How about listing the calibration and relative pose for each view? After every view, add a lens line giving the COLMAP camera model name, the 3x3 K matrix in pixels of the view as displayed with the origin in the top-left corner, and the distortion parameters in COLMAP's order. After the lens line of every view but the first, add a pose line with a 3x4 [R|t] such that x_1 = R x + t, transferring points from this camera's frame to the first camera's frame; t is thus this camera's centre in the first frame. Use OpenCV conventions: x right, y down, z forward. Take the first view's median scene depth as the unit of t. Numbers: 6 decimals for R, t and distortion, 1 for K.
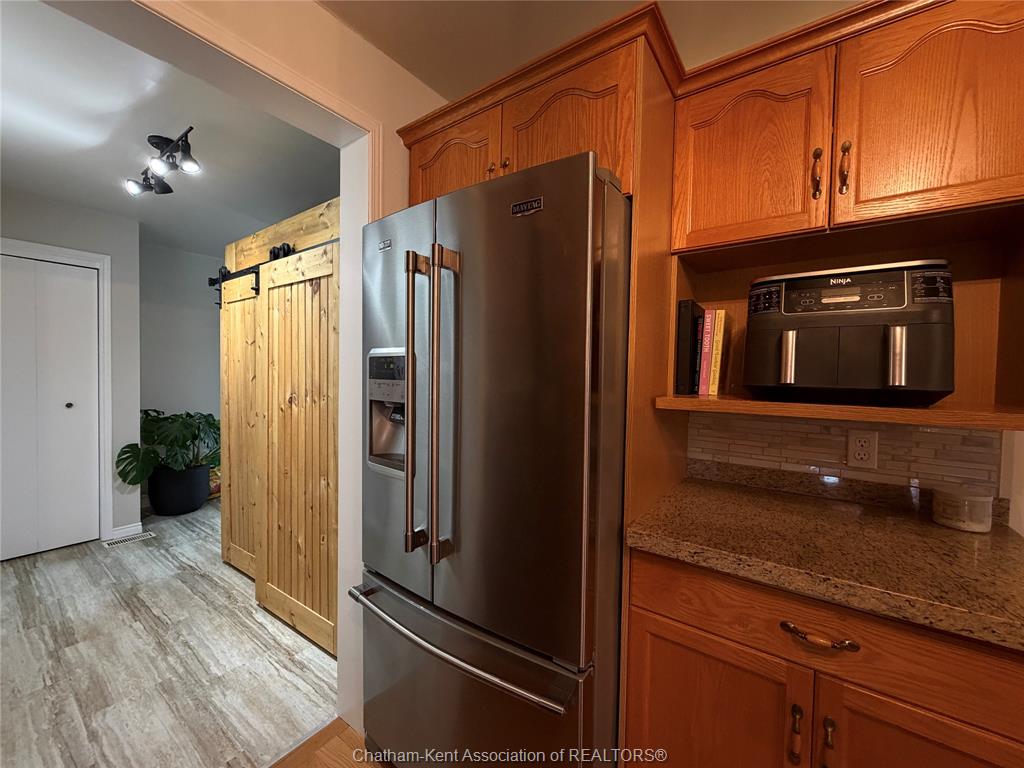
lens RADIAL K [[408.4, 0, 512.0], [0, 408.4, 384.0], [0, 0, 1]] dist [0.000036, 0.000256]
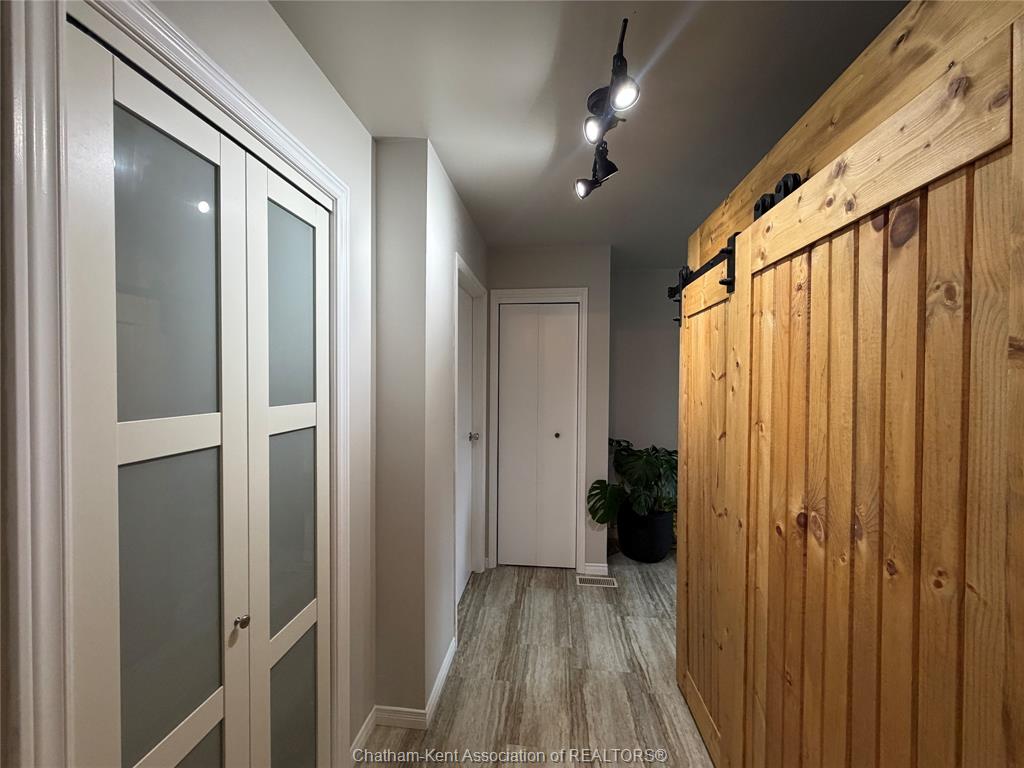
lens RADIAL K [[402.4, 0, 512.0], [0, 402.4, 384.0], [0, 0, 1]] dist [0.000760, 0.000195]
pose [[0.496175, -0.000418, -0.868222, -0.272743], [-0.021671, 0.999682, -0.012866, -0.075301], [0.867952, 0.025199, 0.496008, 0.436522]]
